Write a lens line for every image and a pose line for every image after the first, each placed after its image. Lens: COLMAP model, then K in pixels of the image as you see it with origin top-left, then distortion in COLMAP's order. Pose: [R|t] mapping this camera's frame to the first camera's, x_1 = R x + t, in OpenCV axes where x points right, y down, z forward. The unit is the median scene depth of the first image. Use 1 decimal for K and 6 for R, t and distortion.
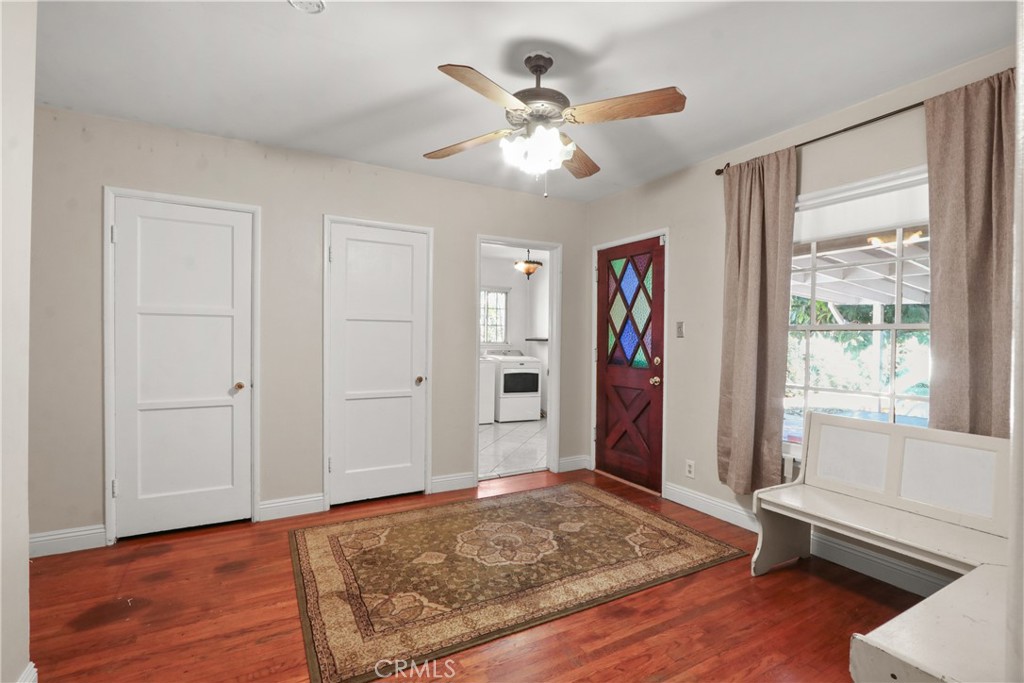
lens RADIAL K [[470.8, 0, 513.5], [0, 470.8, 340.9], [0, 0, 1]] dist [-0.015203, -0.000027]
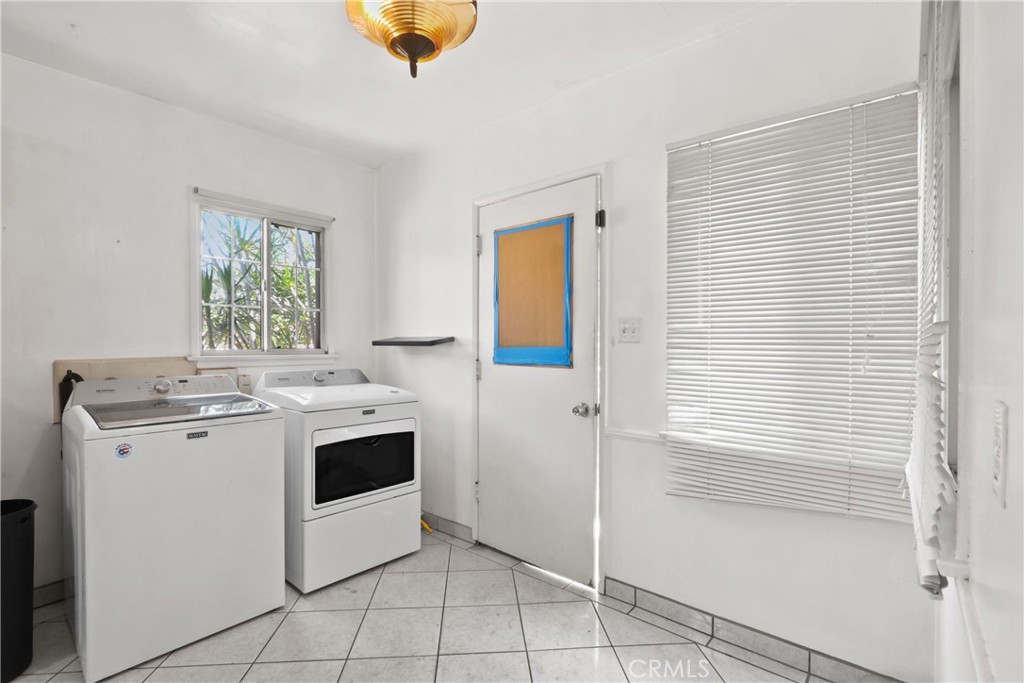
lens RADIAL K [[470.8, 0, 511.6], [0, 470.8, 341.1], [0, 0, 1]] dist [-0.015203, -0.000027]
pose [[0.937602, -0.021588, 0.347038, -0.003179], [0.019786, 0.999766, 0.008734, -0.006049], [-0.347146, -0.001322, 0.937810, 0.615056]]
